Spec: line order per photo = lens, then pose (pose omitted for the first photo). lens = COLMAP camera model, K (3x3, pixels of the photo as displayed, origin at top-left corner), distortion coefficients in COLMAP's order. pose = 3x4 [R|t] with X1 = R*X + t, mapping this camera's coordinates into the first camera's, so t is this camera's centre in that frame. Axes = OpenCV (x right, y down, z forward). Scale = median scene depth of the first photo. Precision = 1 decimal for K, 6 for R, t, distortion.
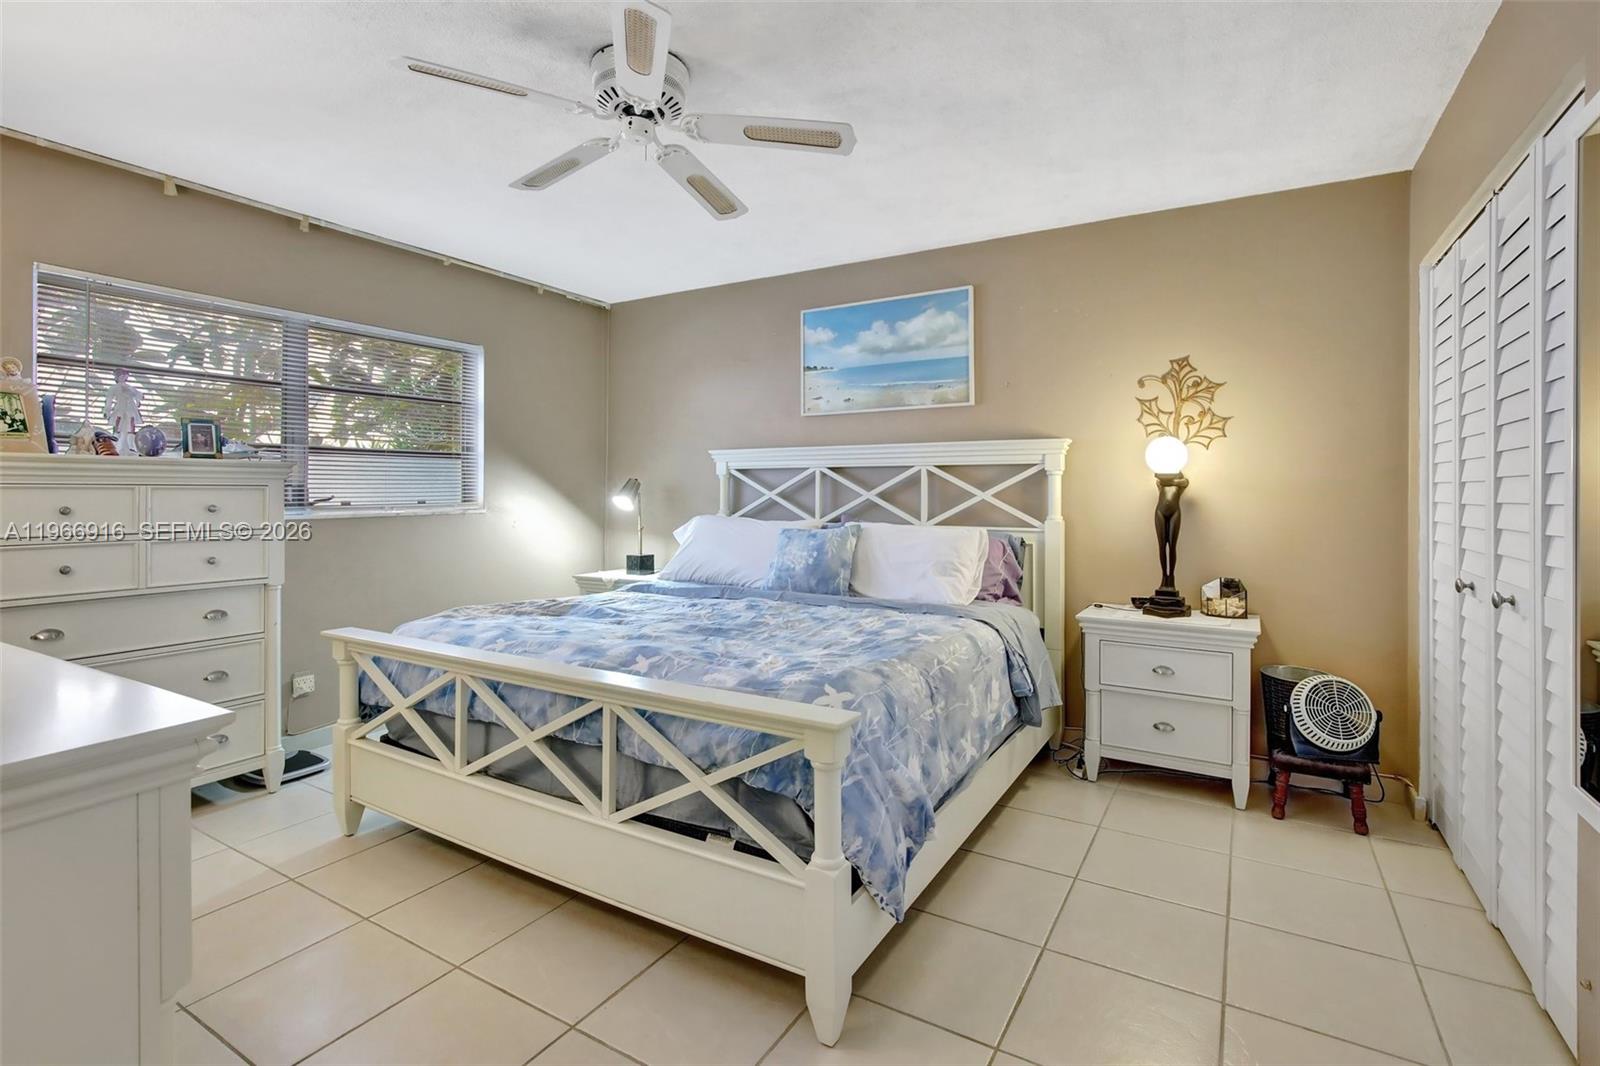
lens RADIAL K [[743.1, 0, 820.3], [0, 743.1, 488.8], [0, 0, 1]] dist [-0.014802, 0.005515]
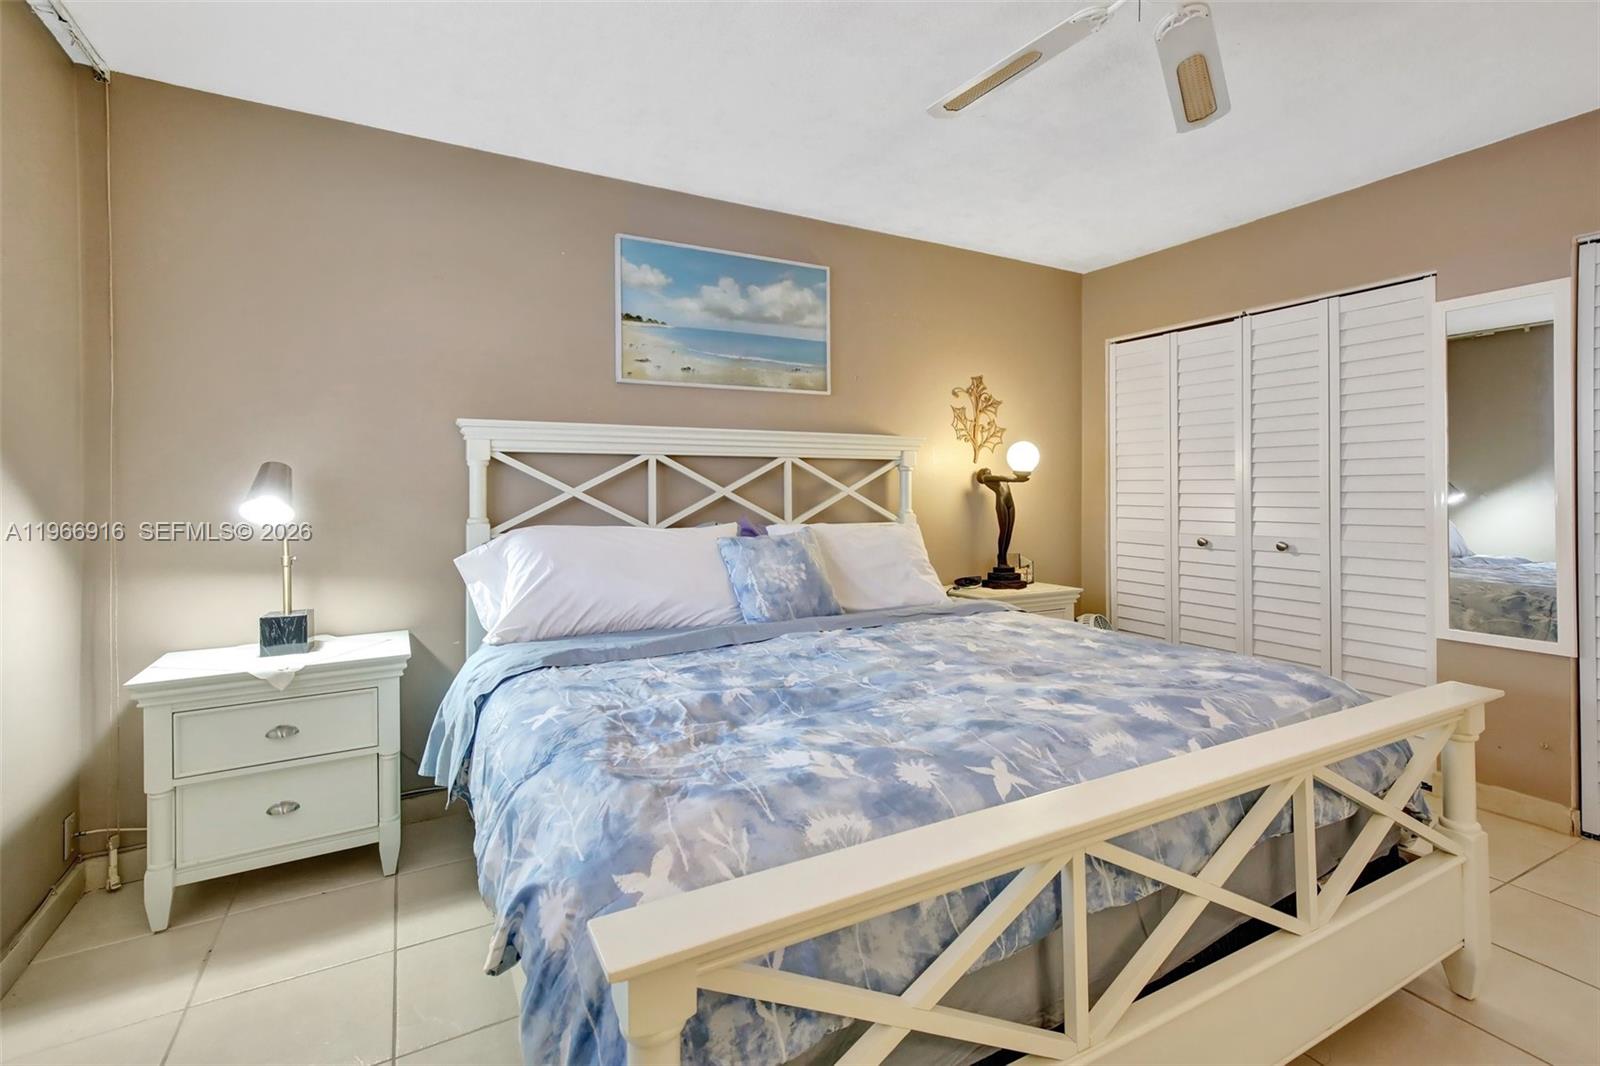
lens RADIAL K [[743.1, 0, 833.2], [0, 743.1, 490.1], [0, 0, 1]] dist [-0.014802, 0.005515]
pose [[0.494856, -0.005189, 0.868959, -0.594922], [0.000400, 0.999983, 0.005744, 0.002302], [-0.868975, -0.002494, 0.494850, 0.515960]]
